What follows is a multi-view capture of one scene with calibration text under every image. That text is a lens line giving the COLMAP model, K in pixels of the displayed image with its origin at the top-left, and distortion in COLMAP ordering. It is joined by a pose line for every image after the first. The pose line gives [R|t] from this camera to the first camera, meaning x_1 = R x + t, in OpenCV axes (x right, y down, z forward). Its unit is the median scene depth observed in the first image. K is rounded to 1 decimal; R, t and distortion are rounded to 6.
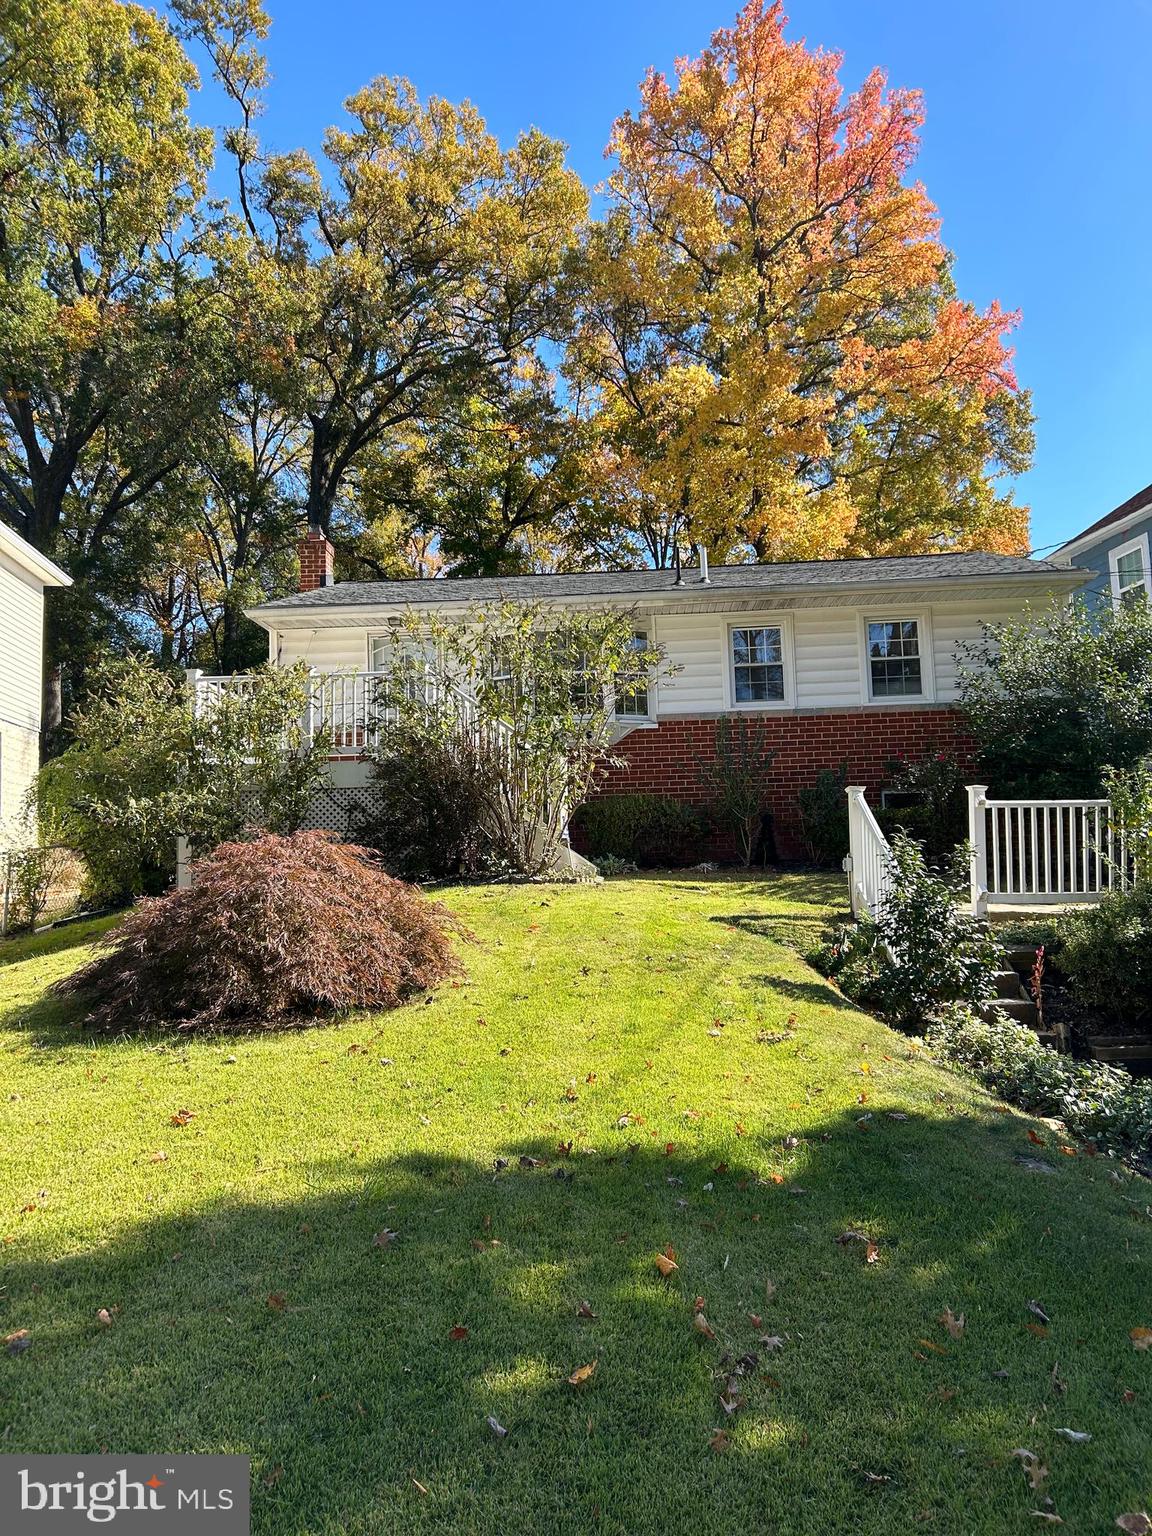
lens RADIAL K [[1238.8, 0, 573.2], [0, 1238.8, 791.3], [0, 0, 1]] dist [0.095193, -0.069868]
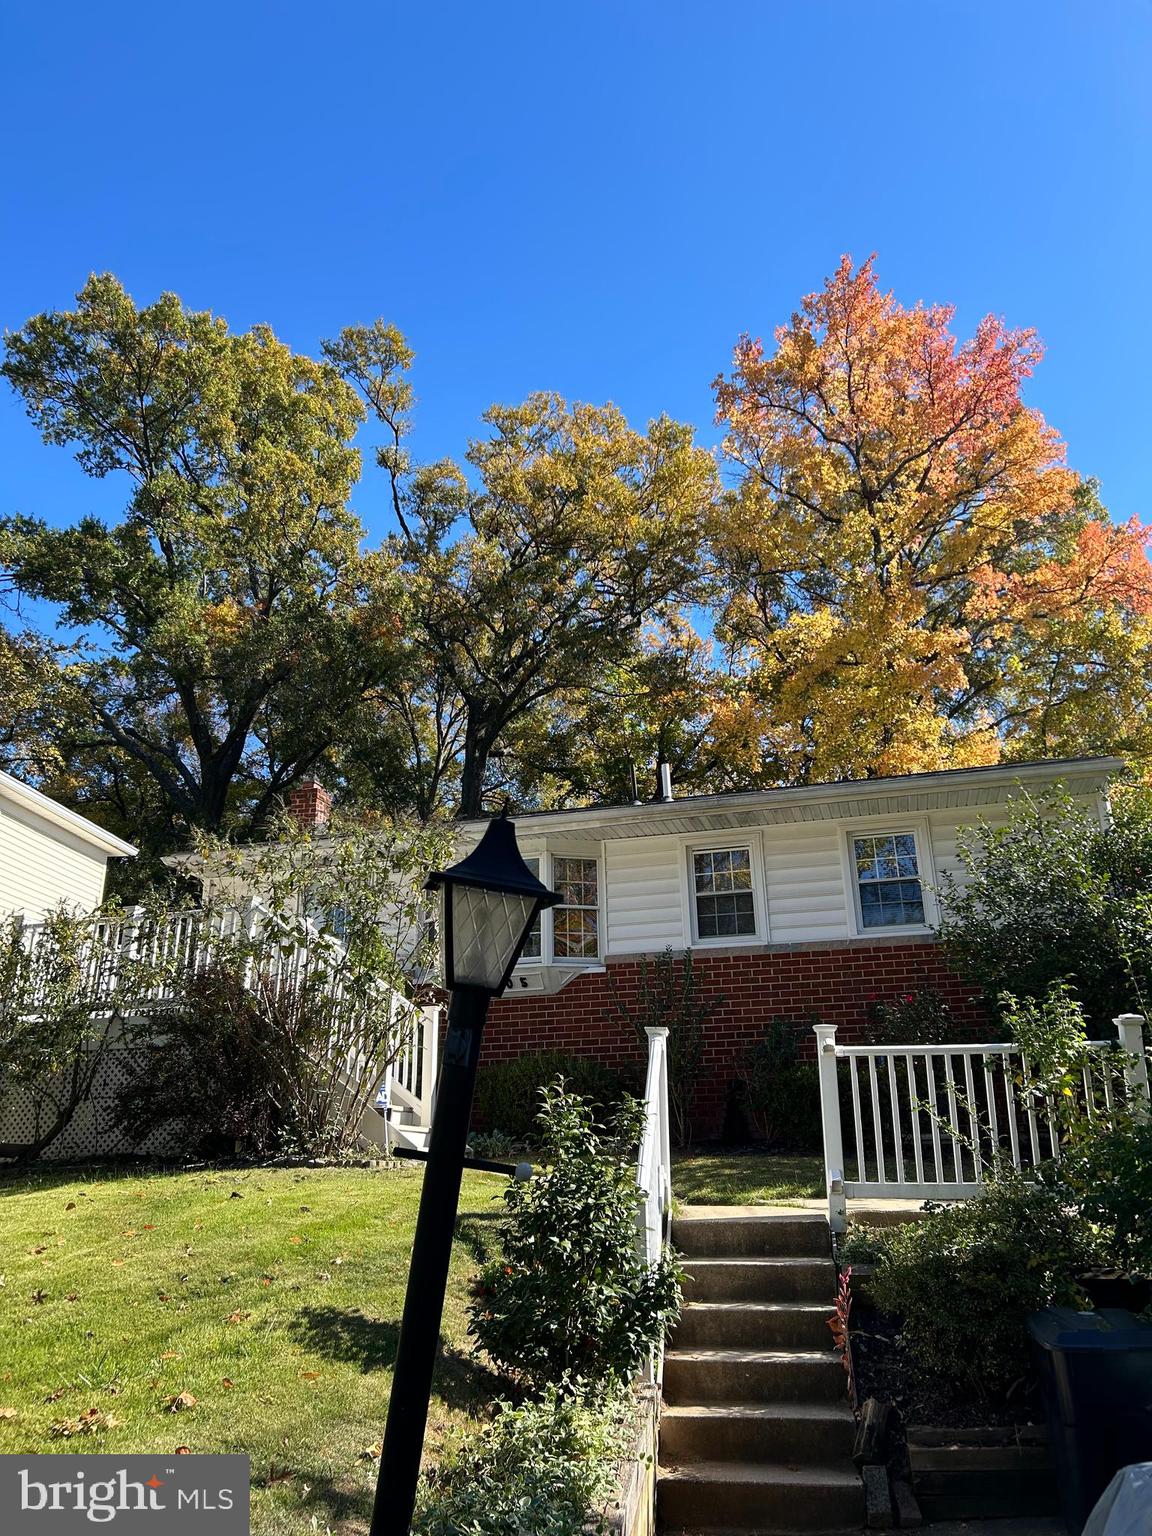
lens RADIAL K [[1238.8, 0, 573.2], [0, 1238.8, 791.3], [0, 0, 1]] dist [0.095193, -0.069868]
pose [[0.978053, -0.053324, -0.201417, 0.107400], [0.007536, 0.975116, -0.221565, 0.007331], [0.208220, 0.215185, 0.954117, 0.082722]]
